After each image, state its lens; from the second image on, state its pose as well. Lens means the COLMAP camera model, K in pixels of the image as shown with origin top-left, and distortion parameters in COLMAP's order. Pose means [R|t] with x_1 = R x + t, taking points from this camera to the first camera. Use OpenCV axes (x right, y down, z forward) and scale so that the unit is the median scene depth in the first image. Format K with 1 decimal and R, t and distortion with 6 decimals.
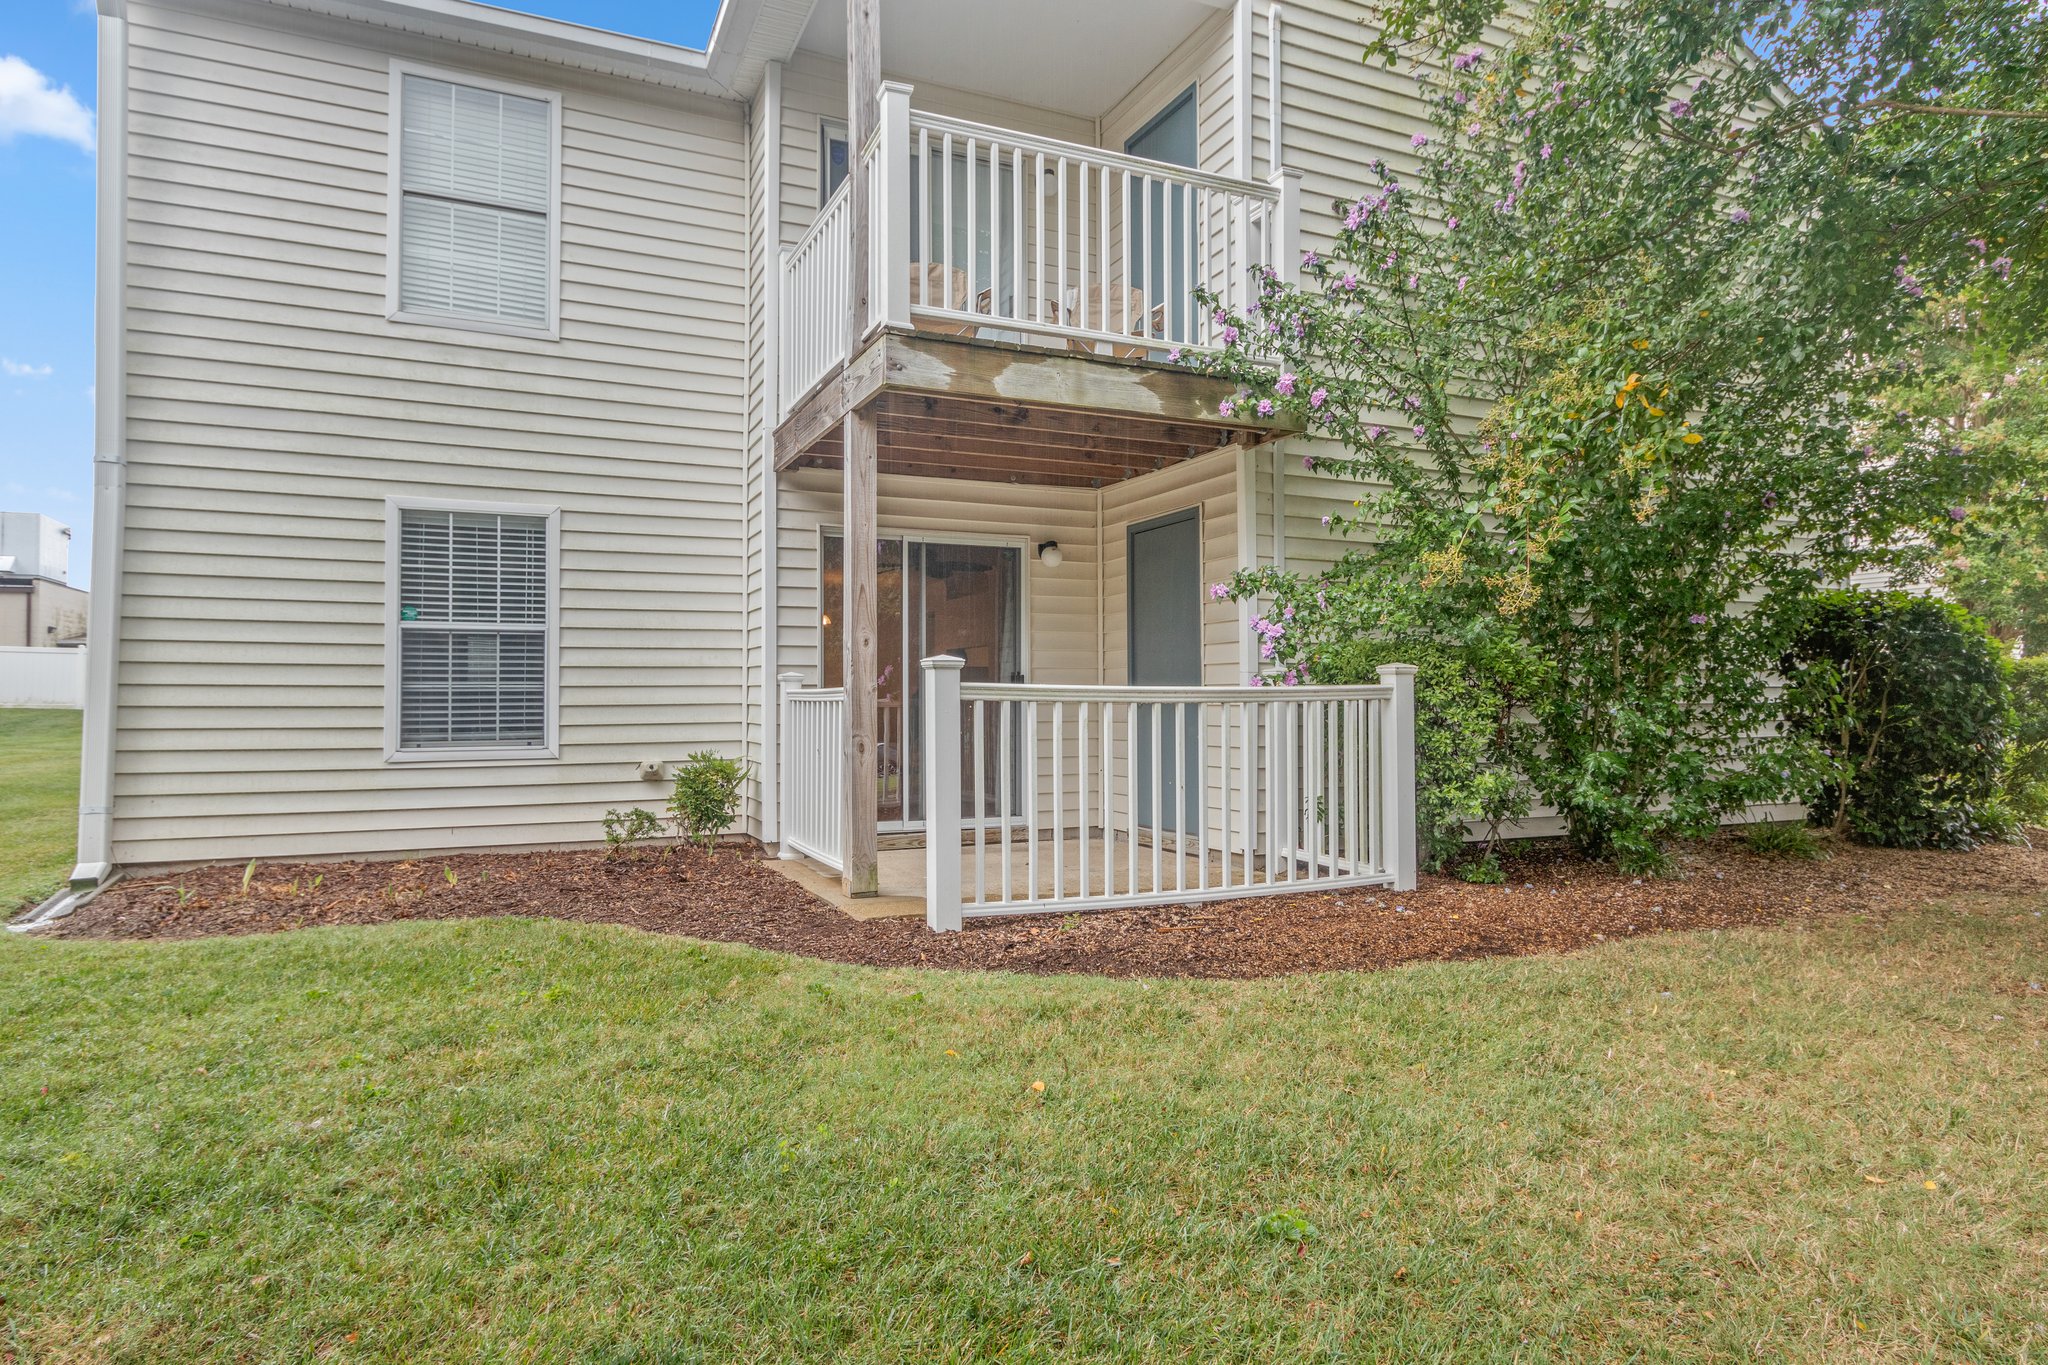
lens RADIAL K [[1166.7, 0, 1028.5], [0, 1166.7, 683.7], [0, 0, 1]] dist [0.002323, 0.000268]
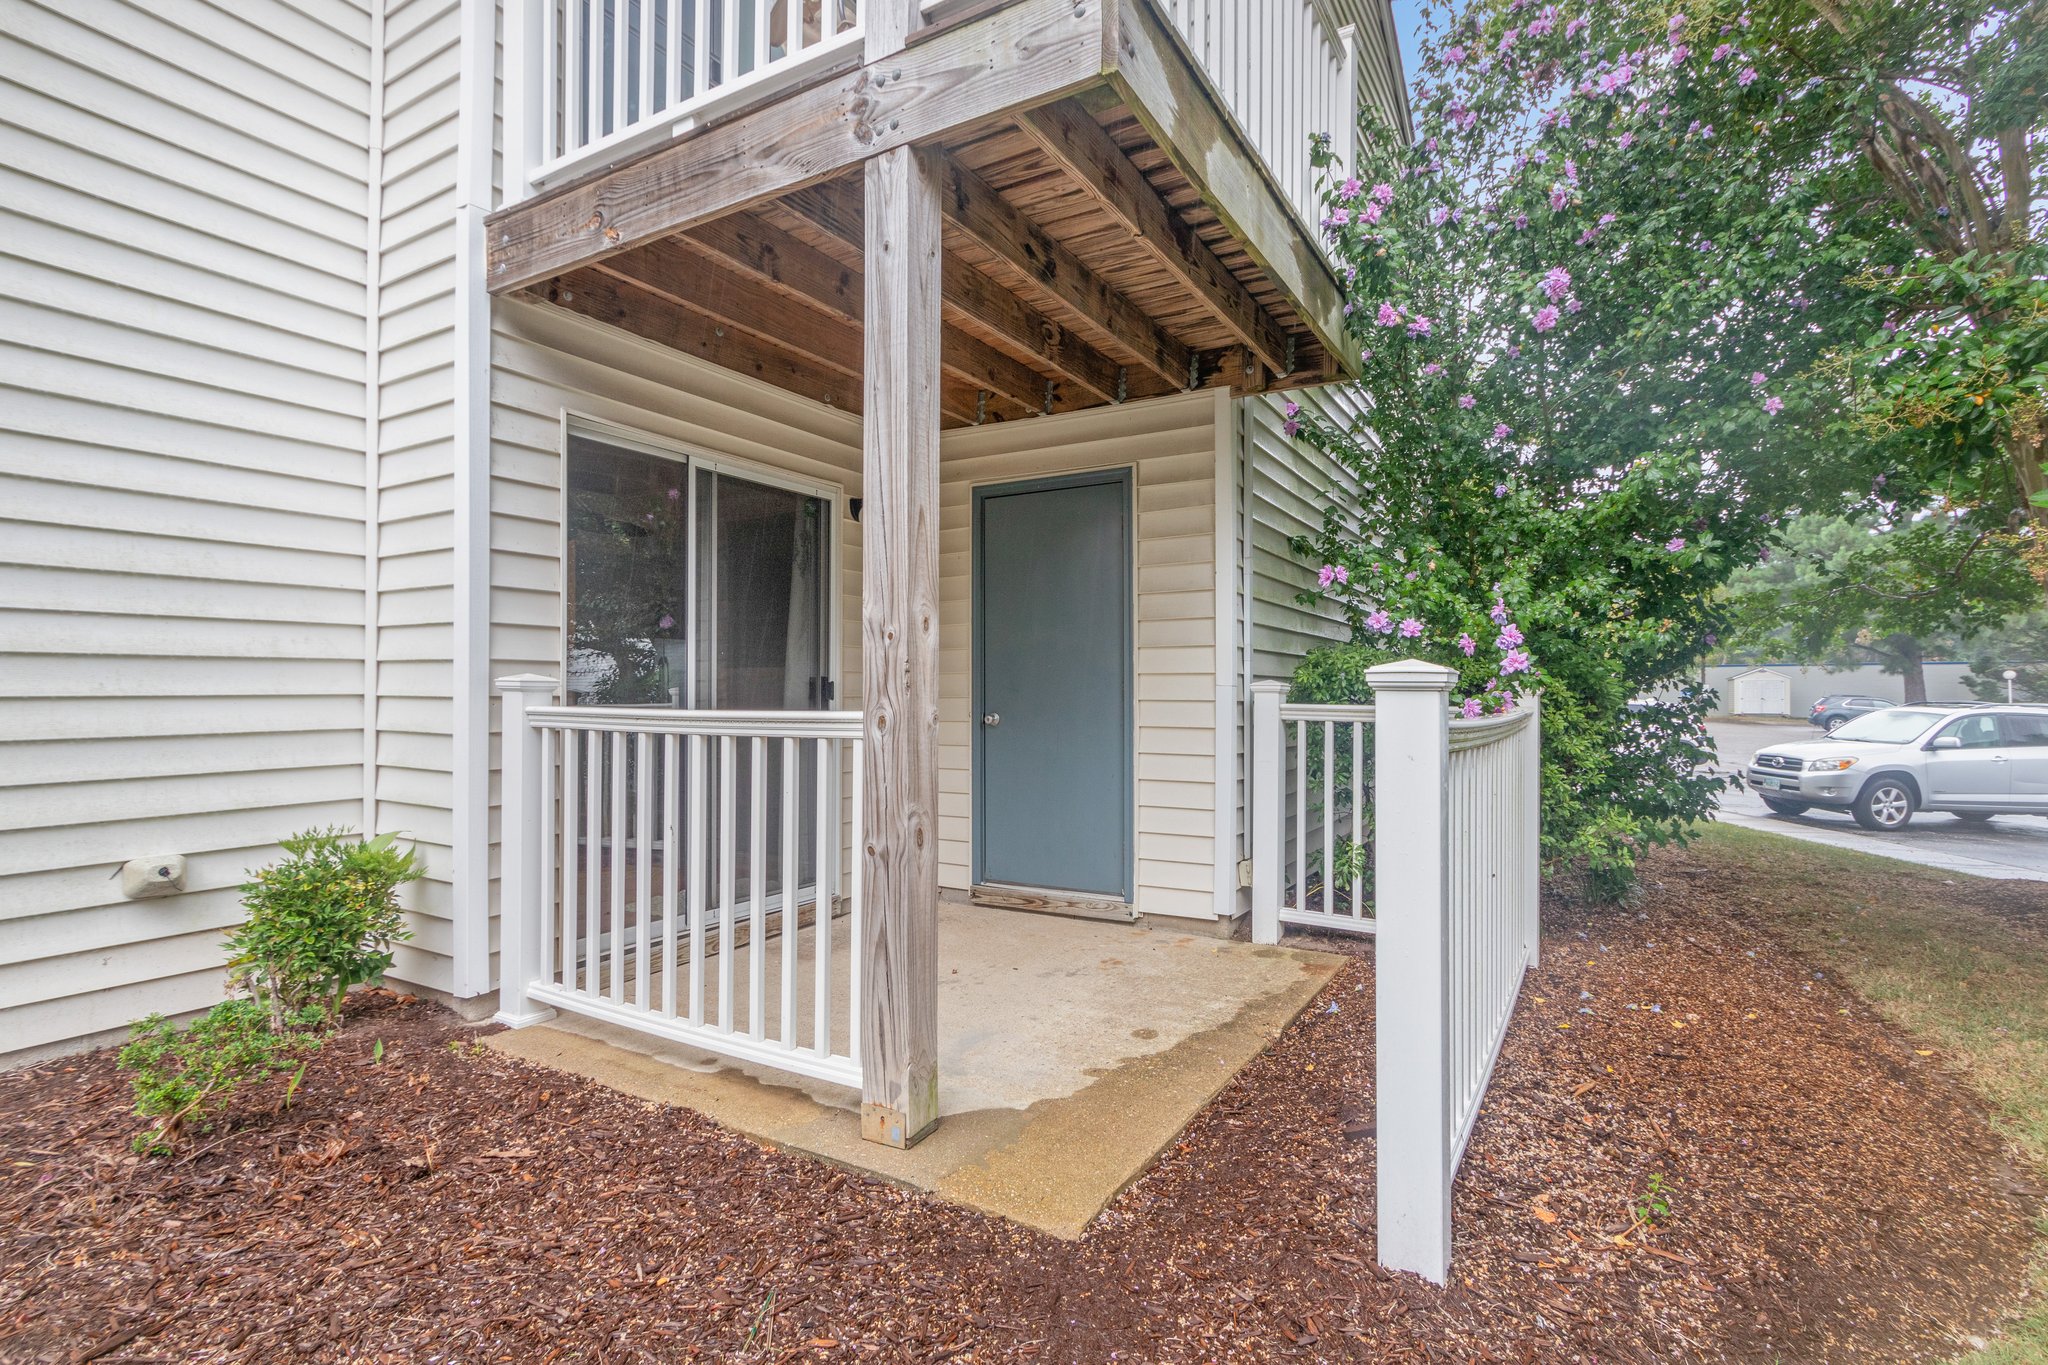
lens RADIAL K [[942.8, 0, 1023.9], [0, 942.8, 684.7], [0, 0, 1]] dist [-0.002343, 0.000098]
pose [[0.818336, 0.005941, 0.574710, -0.263296], [-0.013145, 0.999878, 0.008382, -0.010812], [-0.574590, -0.014414, 0.818314, 0.507965]]
